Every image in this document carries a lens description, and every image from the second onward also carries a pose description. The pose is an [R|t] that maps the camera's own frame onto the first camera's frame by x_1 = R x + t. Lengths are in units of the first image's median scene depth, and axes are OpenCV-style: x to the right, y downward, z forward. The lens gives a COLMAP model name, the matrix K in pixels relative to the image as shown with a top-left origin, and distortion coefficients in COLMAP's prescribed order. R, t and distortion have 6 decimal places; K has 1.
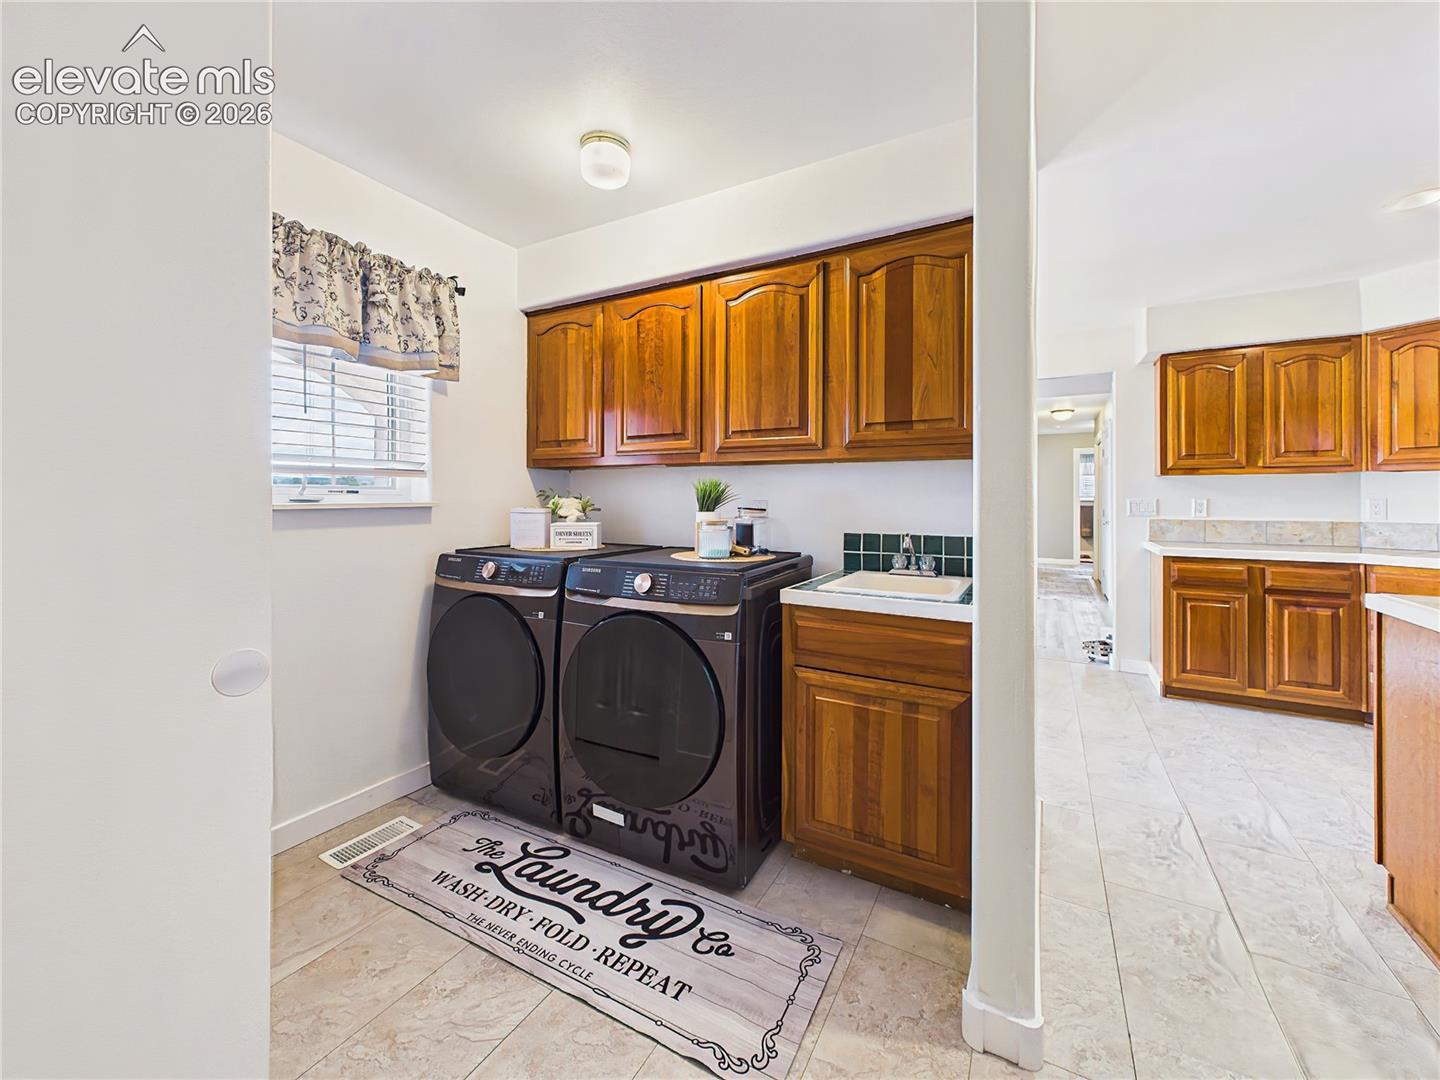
lens RADIAL K [[578.6, 0, 720.9], [0, 578.6, 496.8], [0, 0, 1]] dist [0.001463, 0.000314]
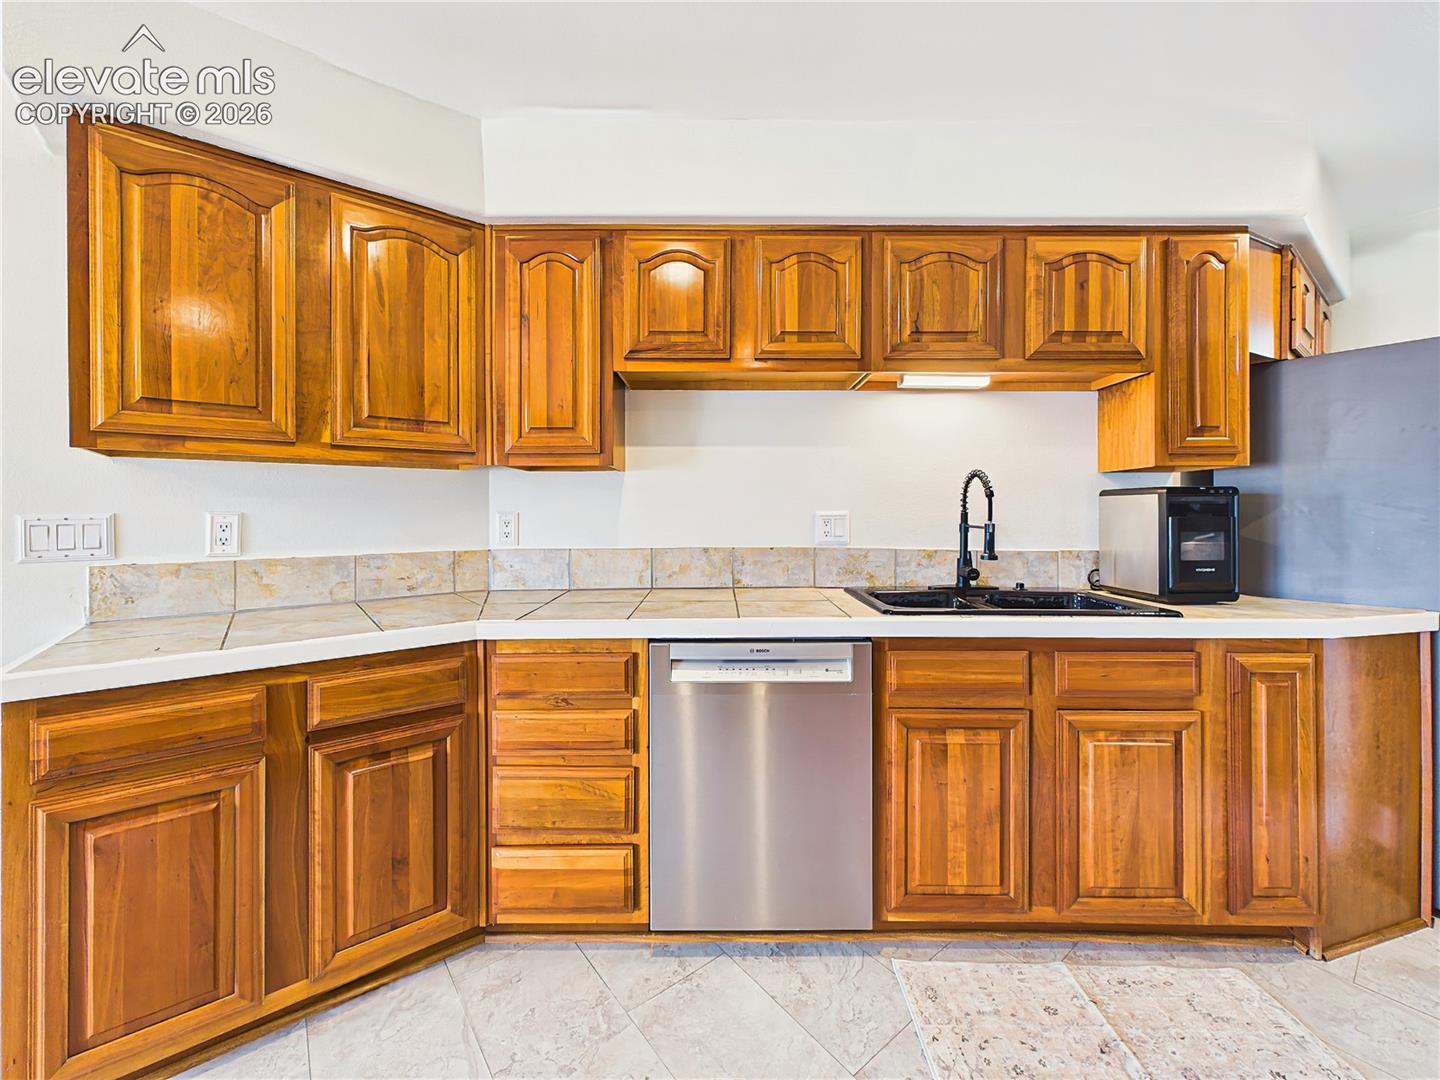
lens RADIAL K [[578.6, 0, 718.7], [0, 578.6, 512.0], [0, 0, 1]] dist [0.001463, 0.000314]
pose [[0.388725, -0.003277, 0.921348, 0.644988], [-0.000811, 0.999992, 0.003898, -0.000133], [-0.921354, -0.002262, 0.388719, 0.546862]]
